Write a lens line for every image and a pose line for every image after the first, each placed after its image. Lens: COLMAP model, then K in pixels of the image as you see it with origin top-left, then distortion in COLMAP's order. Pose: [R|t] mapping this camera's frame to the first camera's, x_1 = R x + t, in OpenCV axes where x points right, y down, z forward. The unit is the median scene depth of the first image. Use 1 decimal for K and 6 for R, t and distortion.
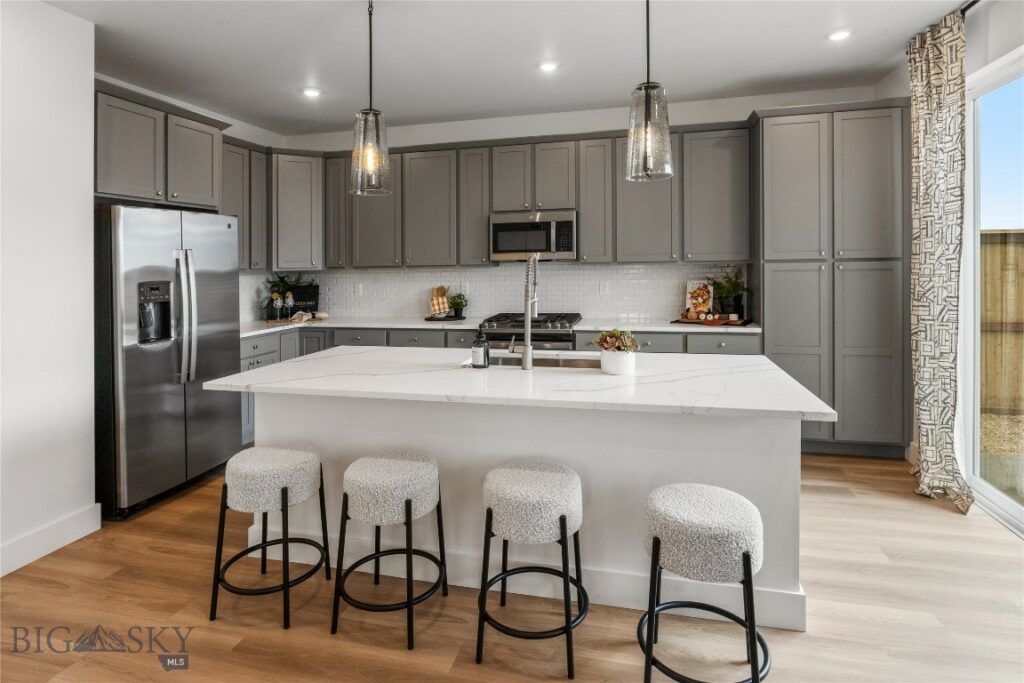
lens RADIAL K [[544.0, 0, 511.6], [0, 544.0, 262.7], [0, 0, 1]] dist [-0.000182, 0.000407]
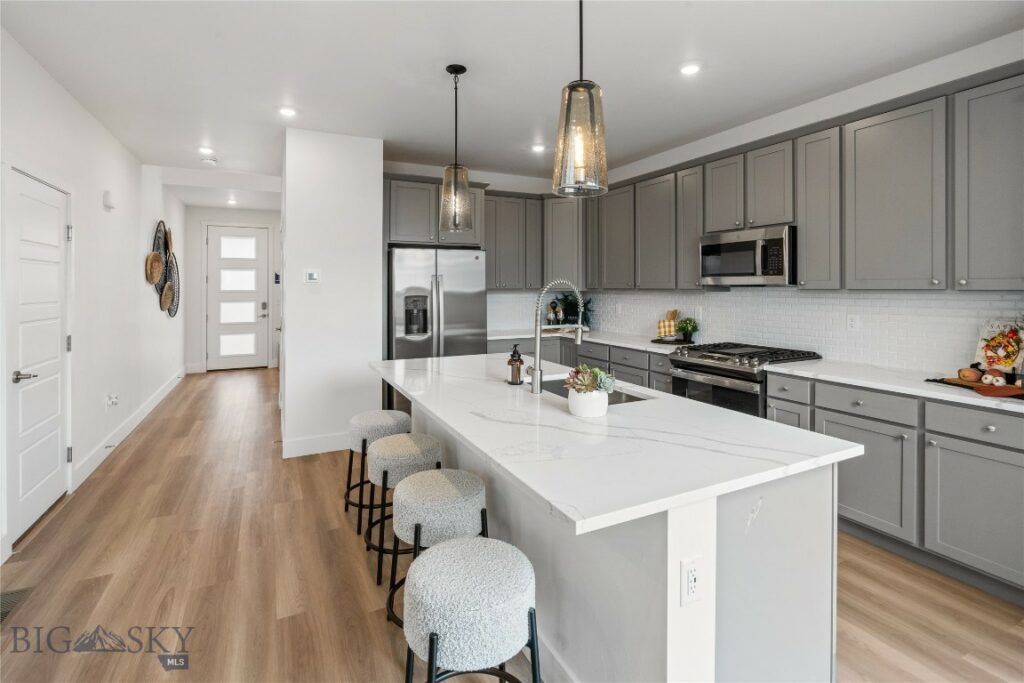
lens RADIAL K [[477.2, 0, 512.1], [0, 477.2, 288.0], [0, 0, 1]] dist [-0.001167, -0.000098]
pose [[0.656675, 0.017135, -0.753979, 0.388203], [-0.009350, 0.999850, 0.014578, -0.008177], [0.754115, -0.002523, 0.656737, 0.220086]]
